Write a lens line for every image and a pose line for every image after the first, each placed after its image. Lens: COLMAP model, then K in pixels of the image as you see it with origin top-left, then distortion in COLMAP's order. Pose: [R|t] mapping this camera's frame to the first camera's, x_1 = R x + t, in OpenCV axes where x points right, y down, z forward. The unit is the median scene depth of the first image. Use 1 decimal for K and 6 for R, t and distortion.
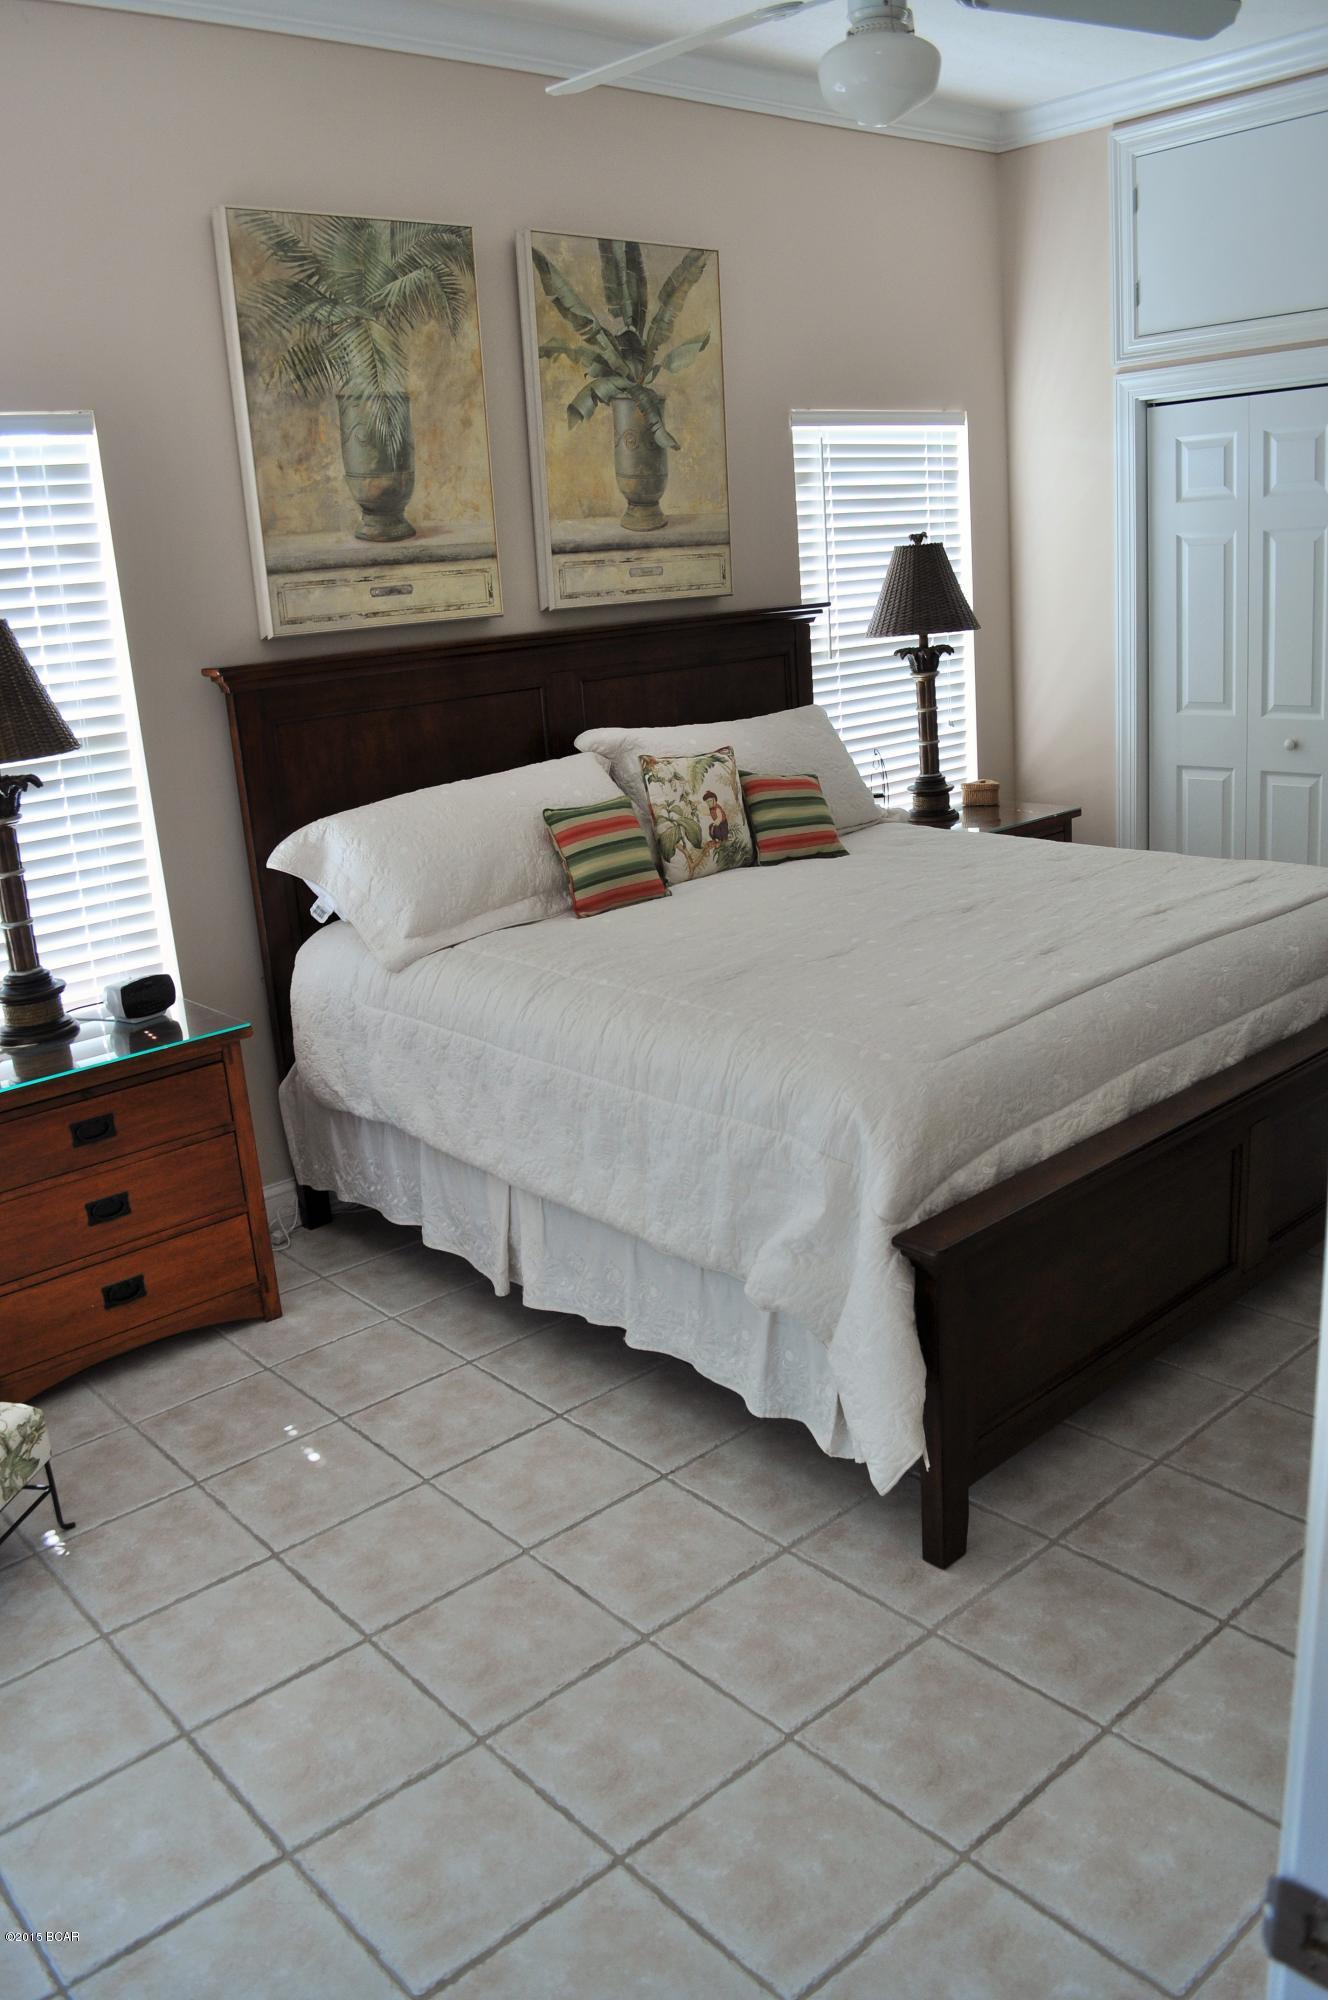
lens RADIAL K [[1571.8, 0, 659.7], [0, 1571.8, 1000.4], [0, 0, 1]] dist [-0.085742, 0.015663]
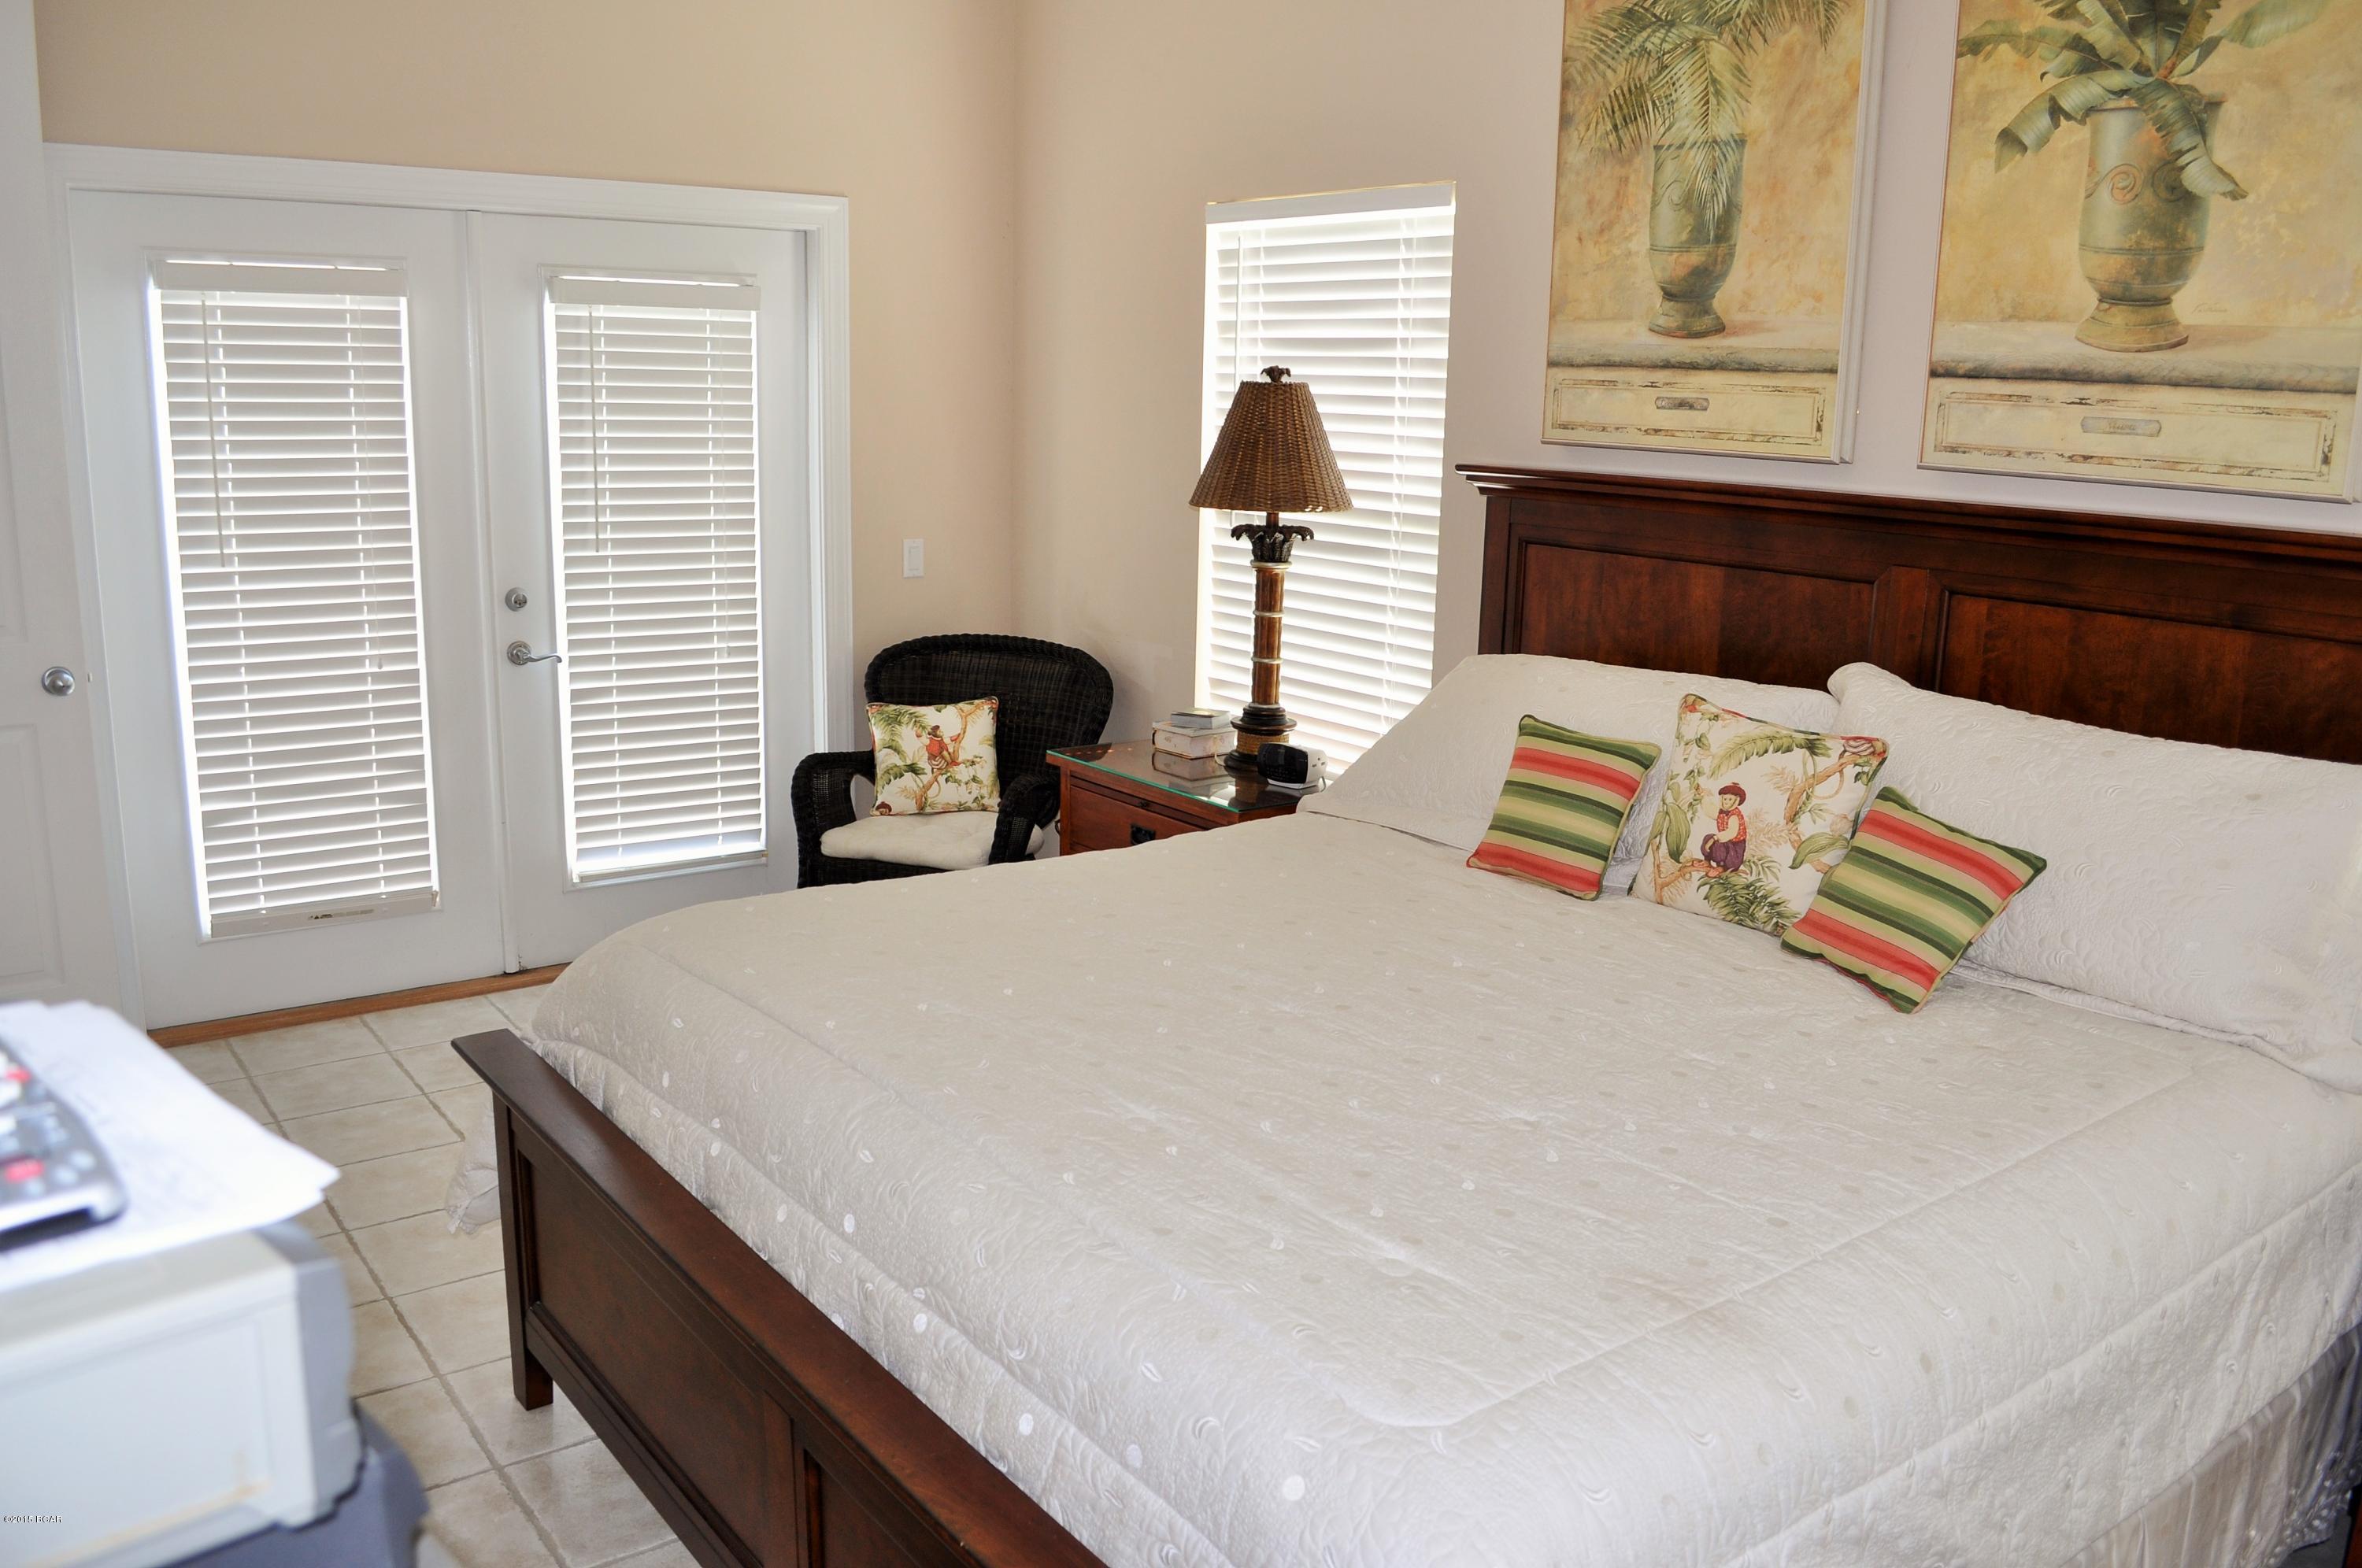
lens RADIAL K [[1856.1, 0, 1189.2], [0, 1856.1, 798.4], [0, 0, 1]] dist [-0.085742, 0.015663]
pose [[-0.080148, 0.284641, -0.955278, 0.745443], [-0.293426, 0.909159, 0.295518, -0.285898], [0.952616, 0.303989, 0.010654, 0.837136]]
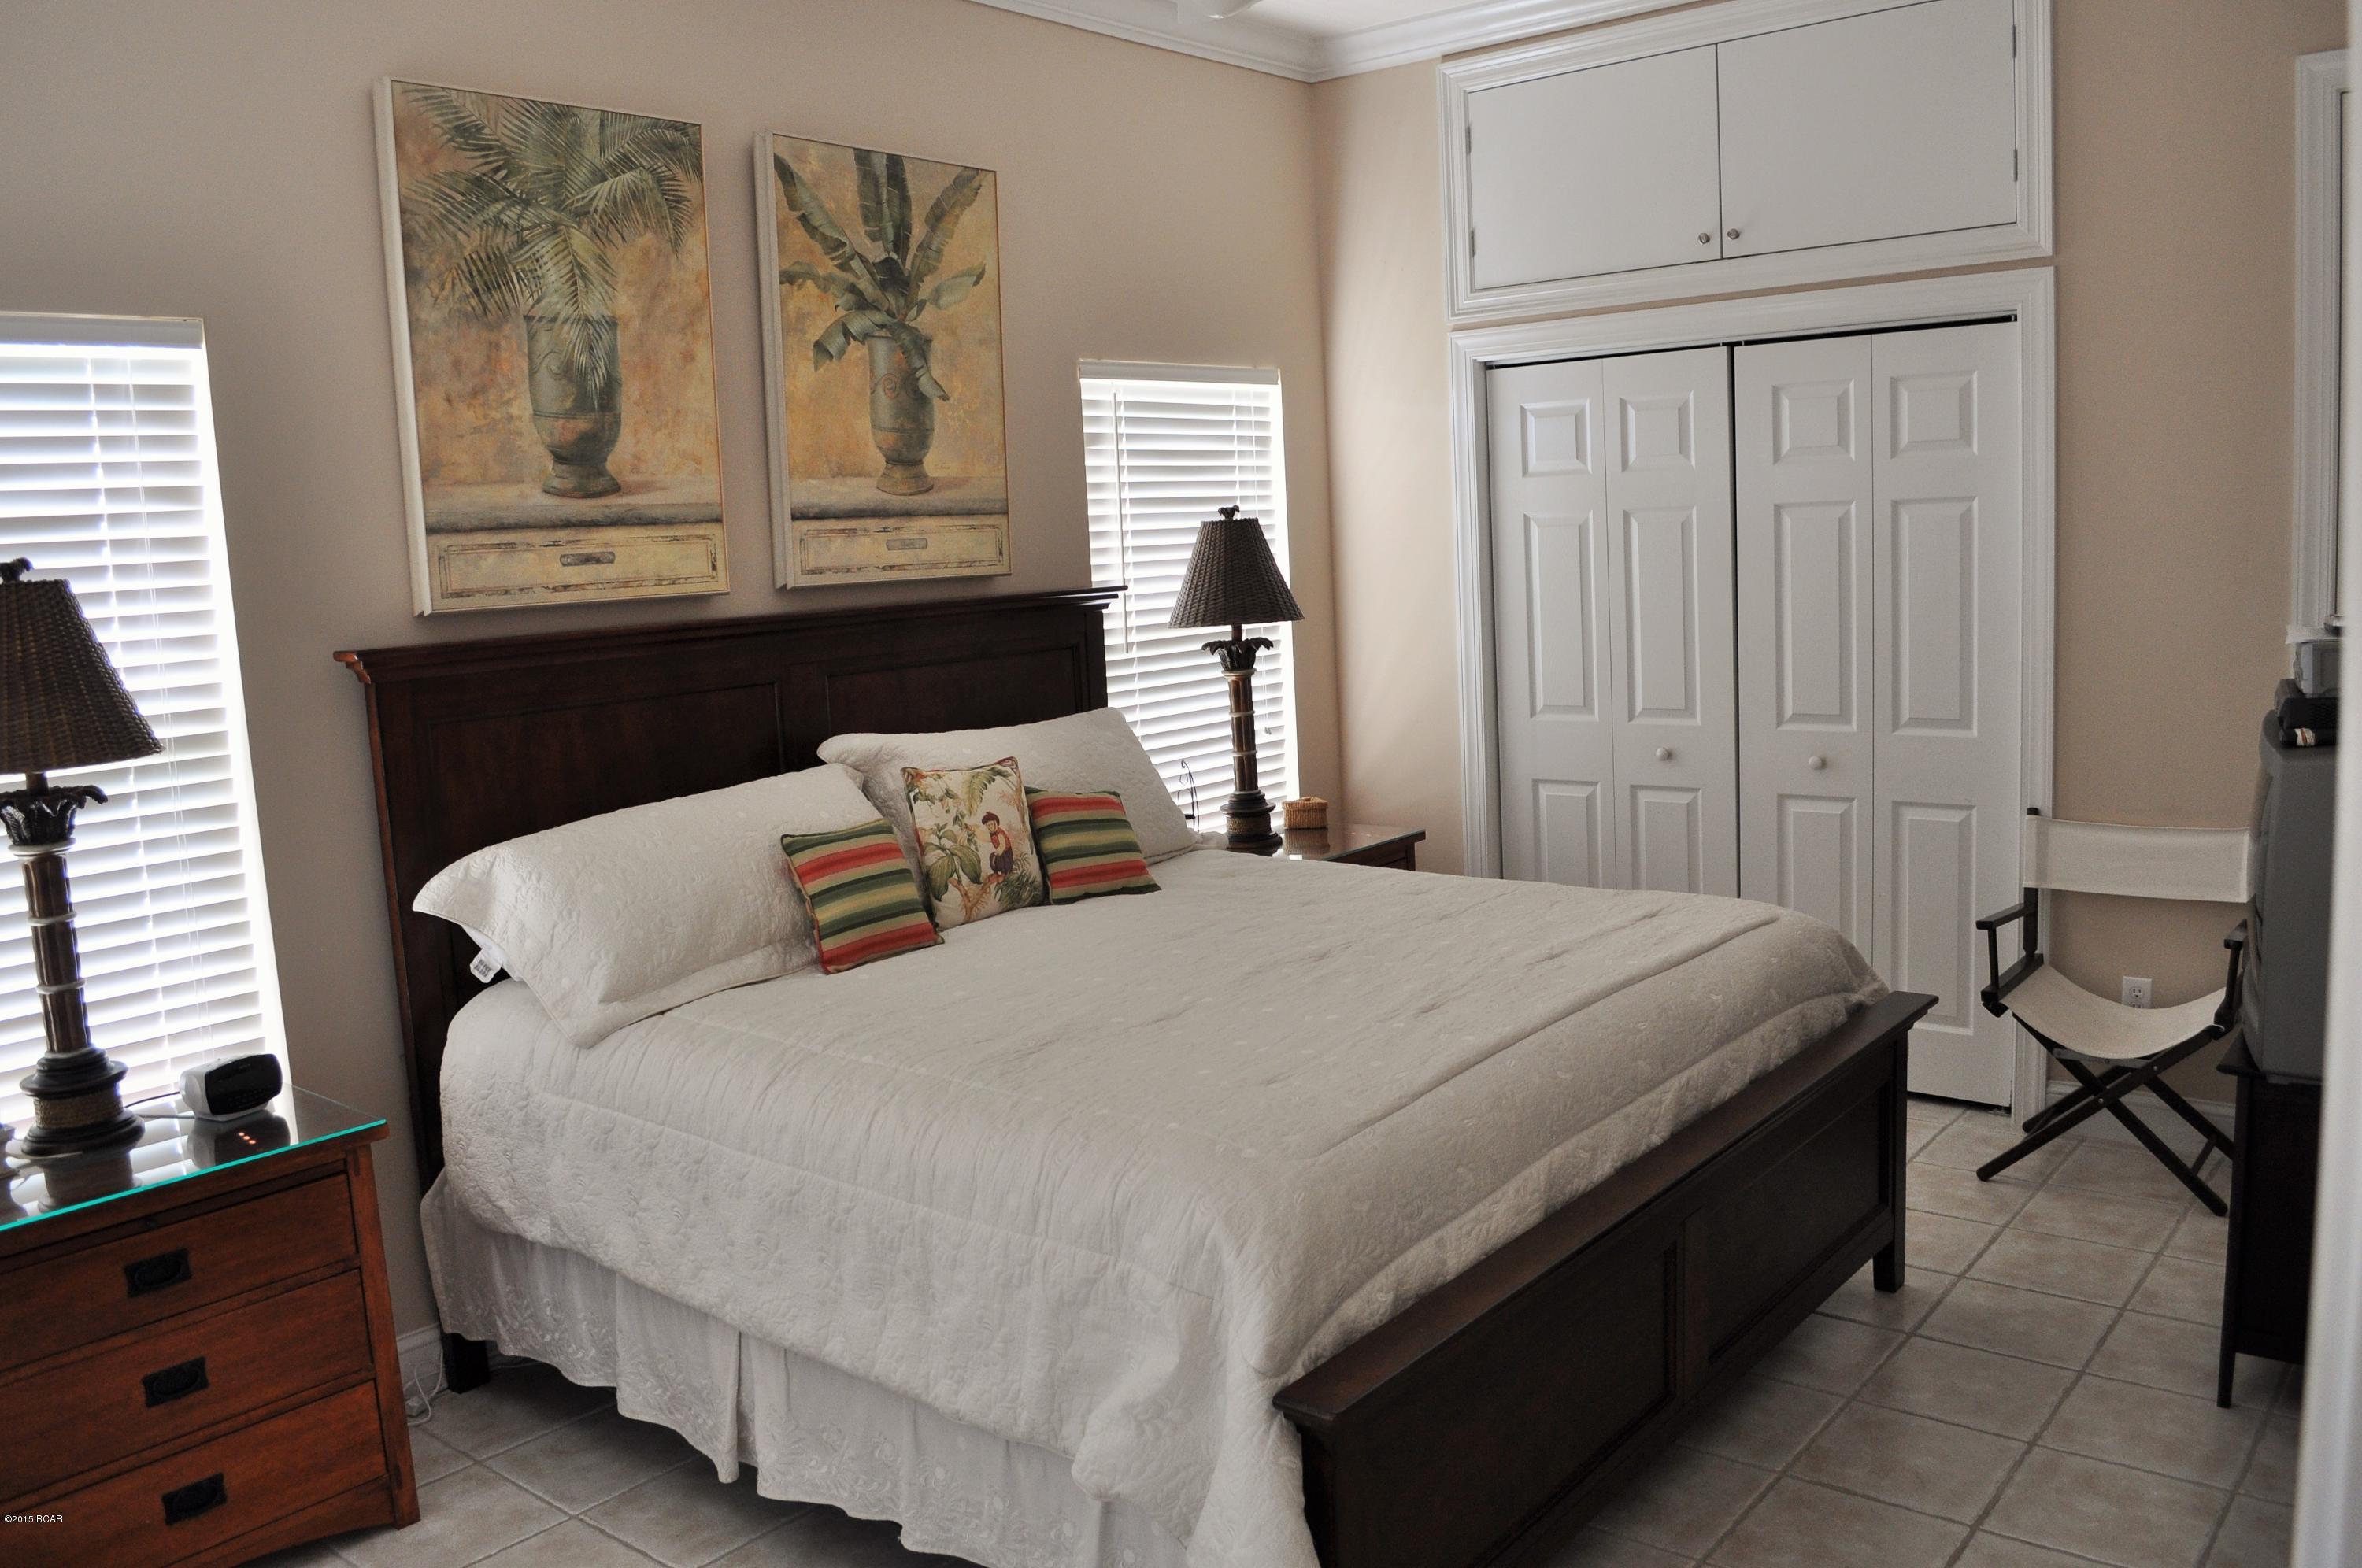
lens RADIAL K [[1856.1, 0, 1198.3], [0, 1856.1, 784.1], [0, 0, 1]] dist [-0.085742, 0.015663]
pose [[0.986182, 0.001909, 0.165652, -0.021229], [0.022412, 0.989203, -0.144825, -0.008252], [-0.164140, 0.146537, 0.975492, 0.058581]]
